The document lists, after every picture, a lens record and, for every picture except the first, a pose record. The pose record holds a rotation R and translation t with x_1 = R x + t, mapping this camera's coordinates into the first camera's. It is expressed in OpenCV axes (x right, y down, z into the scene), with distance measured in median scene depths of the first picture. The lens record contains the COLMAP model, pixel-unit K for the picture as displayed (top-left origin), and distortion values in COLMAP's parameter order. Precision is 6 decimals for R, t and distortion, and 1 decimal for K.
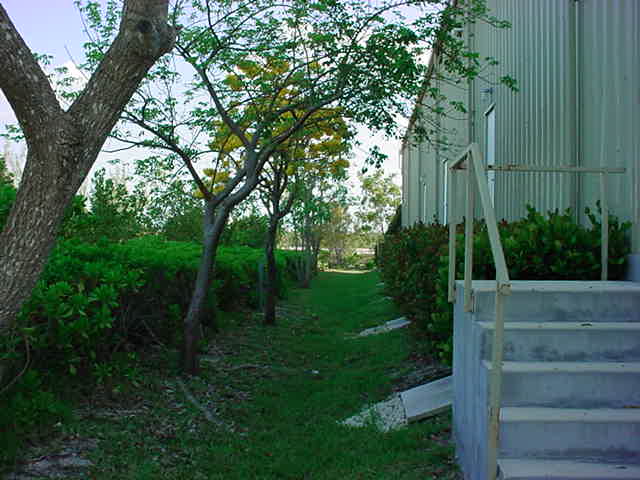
lens RADIAL K [[806.4, 0, 320.0], [0, 806.4, 240.0], [0, 0, 1]] dist [-0.233240, 0.367911]
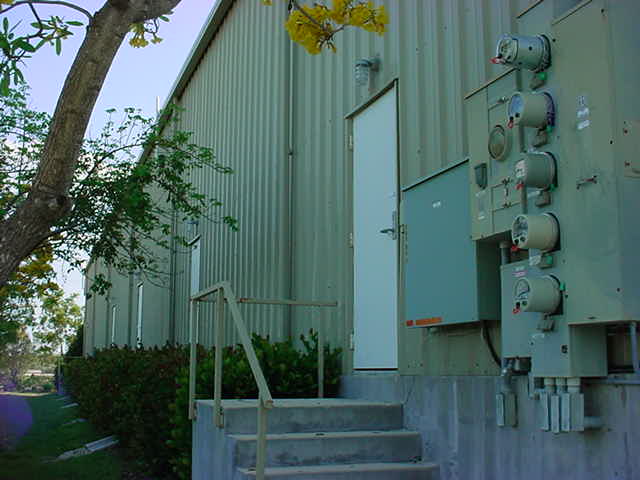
lens RADIAL K [[806.4, 0, 320.0], [0, 806.4, 240.0], [0, 0, 1]] dist [-0.233240, 0.367911]
pose [[0.920718, 0.050257, 0.386979, -0.089238], [0.008815, 0.988740, -0.149381, -0.002542], [-0.390129, 0.140949, 0.909908, -0.089758]]
